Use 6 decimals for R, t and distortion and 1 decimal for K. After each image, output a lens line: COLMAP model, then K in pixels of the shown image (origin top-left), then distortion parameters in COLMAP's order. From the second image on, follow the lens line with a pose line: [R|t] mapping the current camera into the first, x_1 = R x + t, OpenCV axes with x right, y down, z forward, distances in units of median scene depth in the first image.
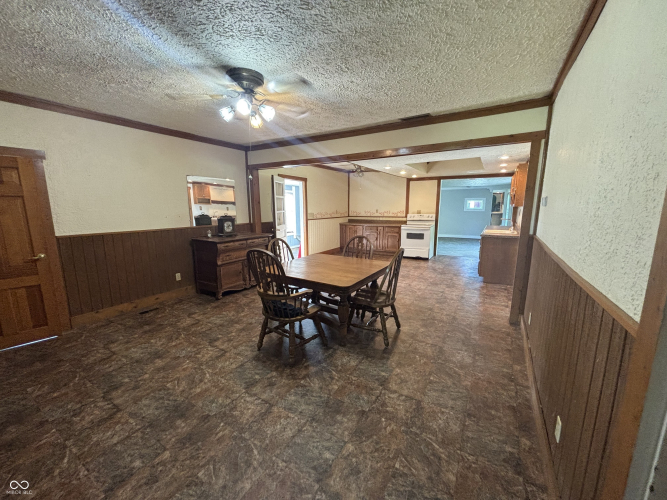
lens RADIAL K [[269.9, 0, 330.1], [0, 269.9, 250.7], [0, 0, 1]] dist [0.003322, -0.001633]
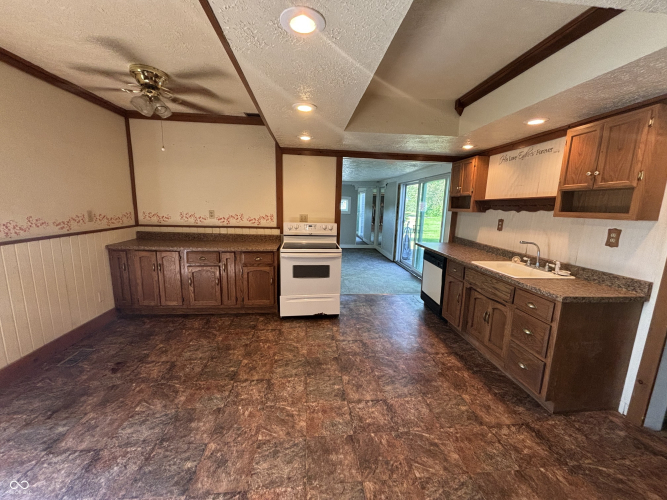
lens RADIAL K [[269.9, 0, 332.4], [0, 269.9, 251.8], [0, 0, 1]] dist [0.003322, -0.001633]
pose [[0.792893, -0.071562, 0.605144, 0.066155], [0.064048, 0.997367, 0.034026, -0.102043], [-0.605985, 0.011780, 0.795389, 0.614079]]
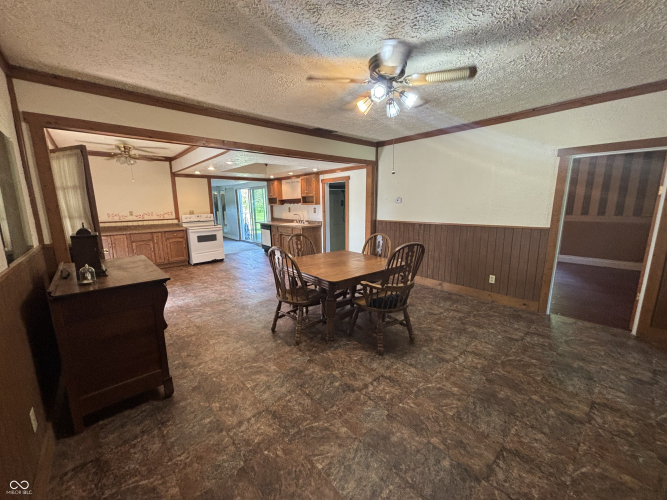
lens RADIAL K [[269.9, 0, 333.5], [0, 269.9, 251.6], [0, 0, 1]] dist [0.003322, -0.001633]
pose [[0.289895, -0.165880, 0.942574, -0.438240], [0.167646, 0.978439, 0.120631, -0.049159], [-0.942261, 0.123049, 0.311454, 0.316185]]
